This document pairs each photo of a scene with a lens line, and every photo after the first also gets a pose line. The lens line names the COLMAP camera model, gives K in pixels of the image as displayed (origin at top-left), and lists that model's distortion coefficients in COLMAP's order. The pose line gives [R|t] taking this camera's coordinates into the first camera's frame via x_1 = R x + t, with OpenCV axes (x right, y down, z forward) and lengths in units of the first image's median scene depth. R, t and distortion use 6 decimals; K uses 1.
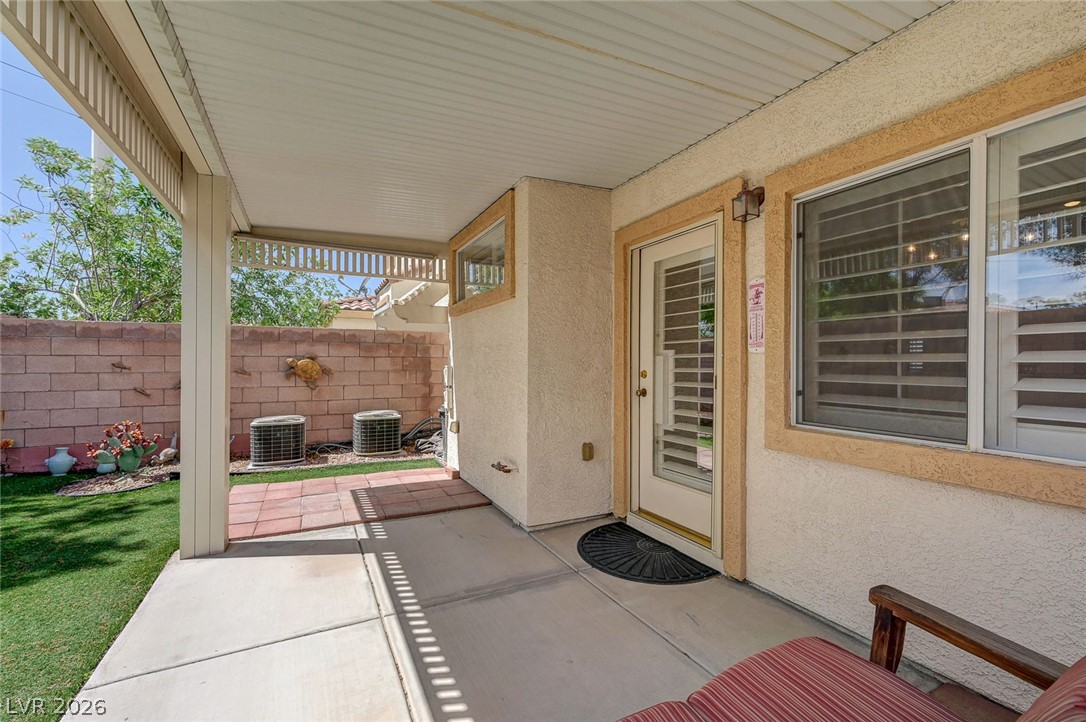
lens RADIAL K [[465.7, 0, 543.6], [0, 465.7, 364.5], [0, 0, 1]] dist [0.000526, 0.000254]
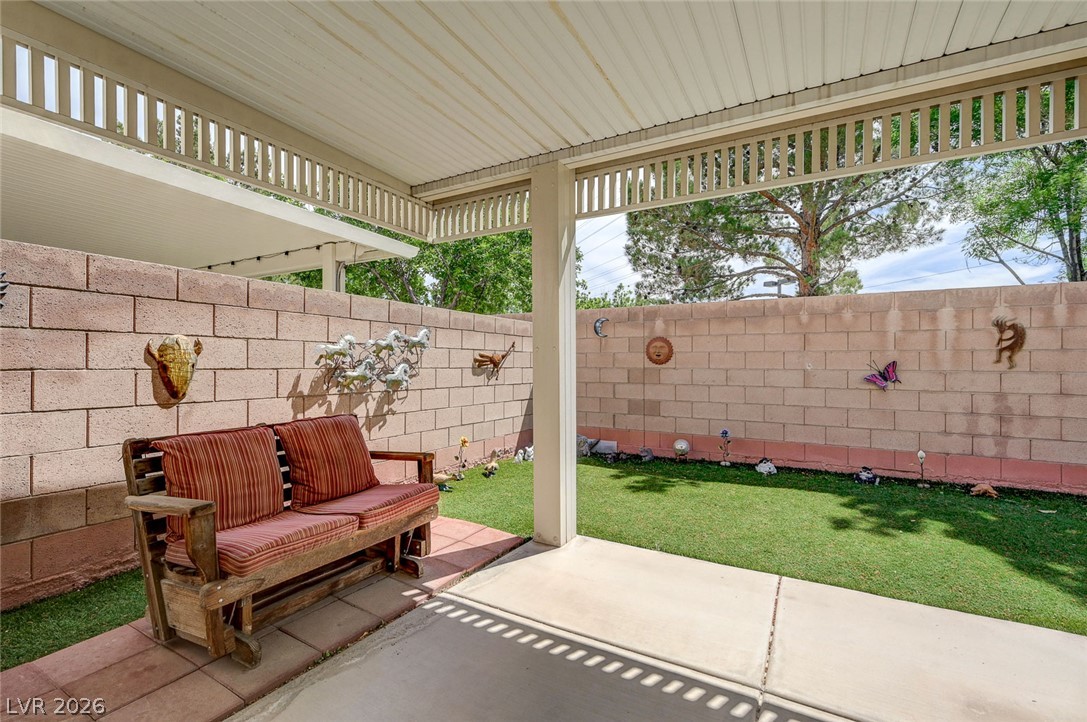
lens RADIAL K [[482.8, 0, 539.4], [0, 482.8, 364.1], [0, 0, 1]] dist [-0.000647, -0.000193]
pose [[-0.839469, -0.008665, -0.543339, 0.224589], [-0.010456, 0.999945, 0.000208, 0.021886], [0.543307, 0.005856, -0.839513, 0.898698]]
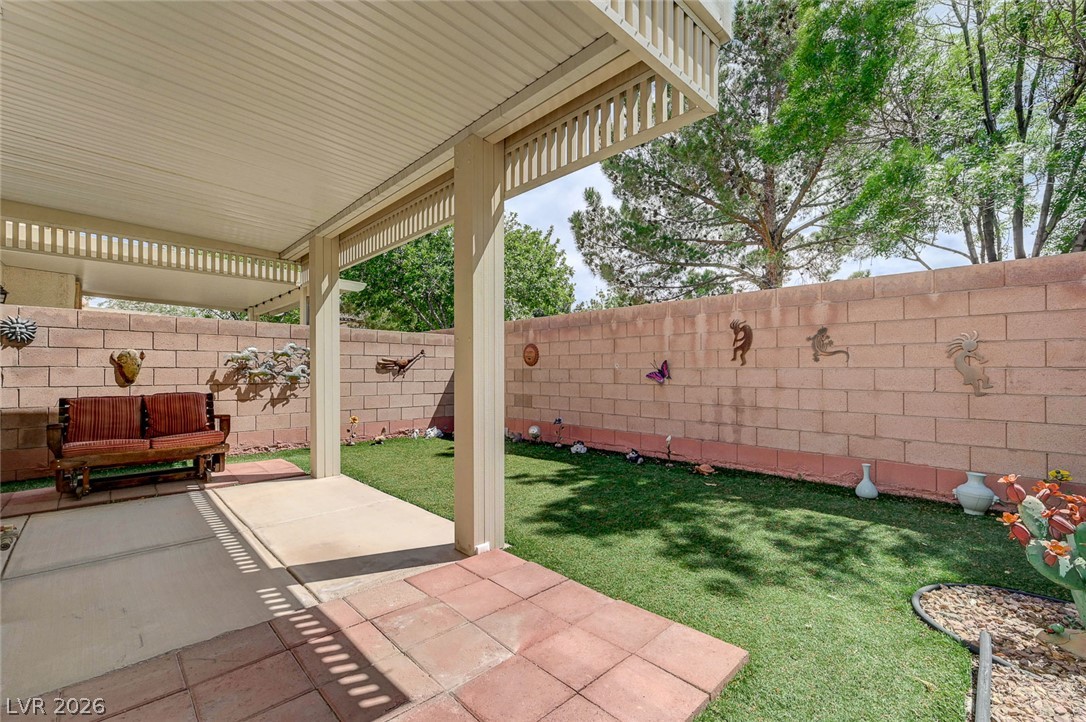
lens RADIAL K [[452.6, 0, 539.4], [0, 452.6, 371.6], [0, 0, 1]] dist [-0.001191, -0.000196]
pose [[-0.956500, -0.005134, -0.291689, -0.486106], [-0.005767, 0.999983, 0.001311, 0.040368], [0.291677, 0.002937, -0.956512, 1.587779]]
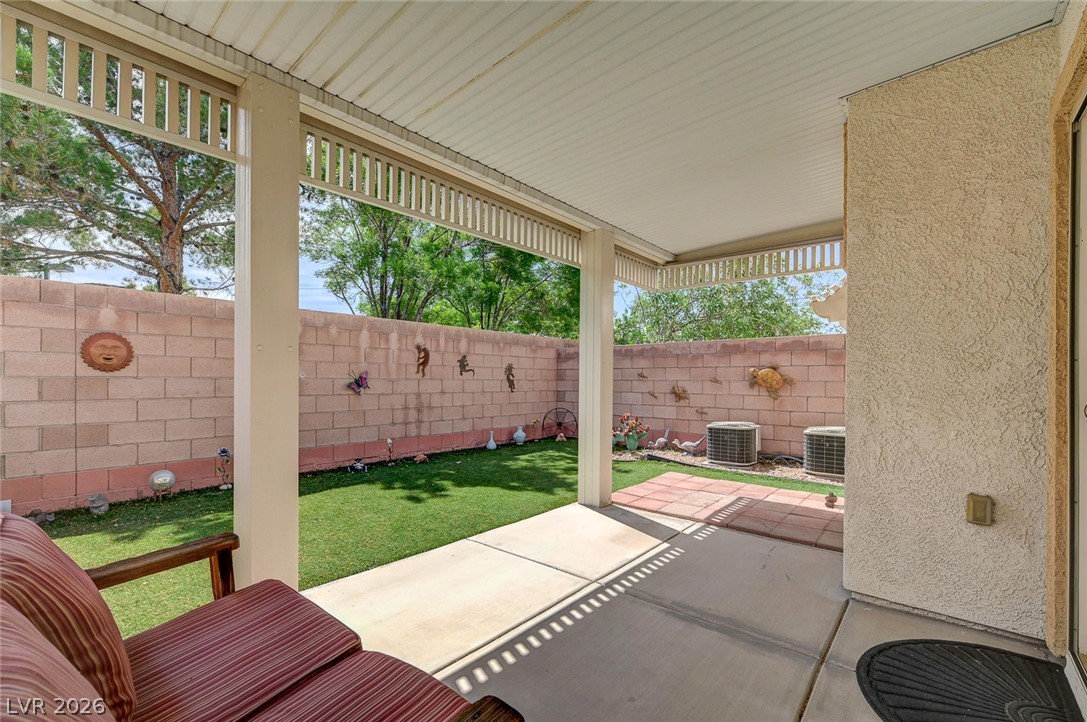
lens RADIAL K [[469.4, 0, 544.6], [0, 469.4, 378.4], [0, 0, 1]] dist [0.000320, -0.000015]
pose [[0.379739, -0.002210, -0.925091, 0.418069], [-0.008349, 0.999948, -0.005816, 0.032841], [0.925056, 0.009932, 0.379701, 0.278059]]
